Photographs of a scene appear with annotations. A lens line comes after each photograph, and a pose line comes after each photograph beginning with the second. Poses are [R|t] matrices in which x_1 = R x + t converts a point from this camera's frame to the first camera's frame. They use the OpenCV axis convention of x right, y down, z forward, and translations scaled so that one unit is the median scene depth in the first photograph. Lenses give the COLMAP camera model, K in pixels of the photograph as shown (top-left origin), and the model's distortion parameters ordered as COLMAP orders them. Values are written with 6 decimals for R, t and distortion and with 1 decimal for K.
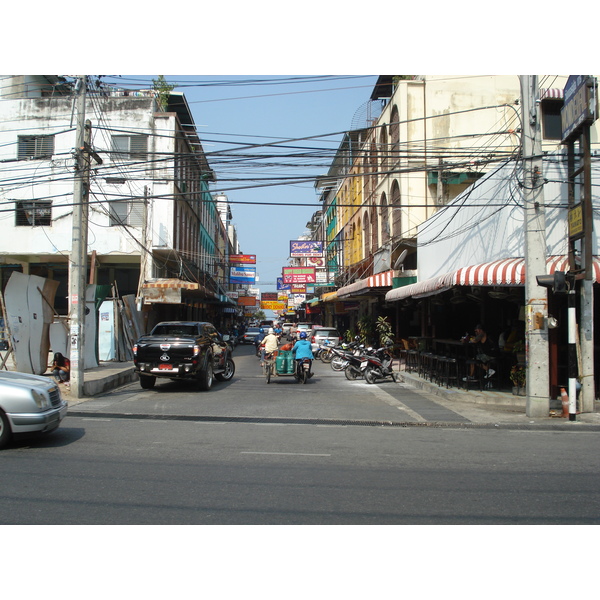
lens RADIAL K [[662.3, 0, 300.0], [0, 662.3, 300.0], [0, 0, 1]] dist [-0.009819, -0.012099]
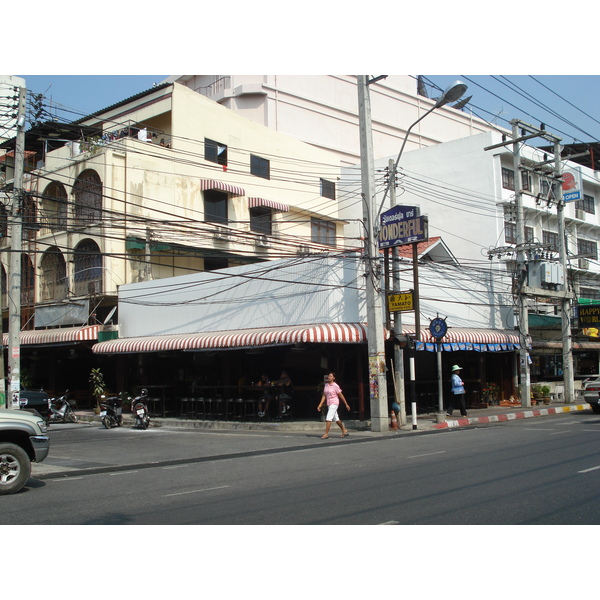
lens RADIAL K [[662.3, 0, 300.0], [0, 662.3, 300.0], [0, 0, 1]] dist [-0.009819, -0.012099]
pose [[0.701969, 0.054435, 0.710124, -0.596833], [0.001912, 0.996927, -0.078310, -0.001723], [-0.712205, 0.056329, 0.699708, 0.048771]]
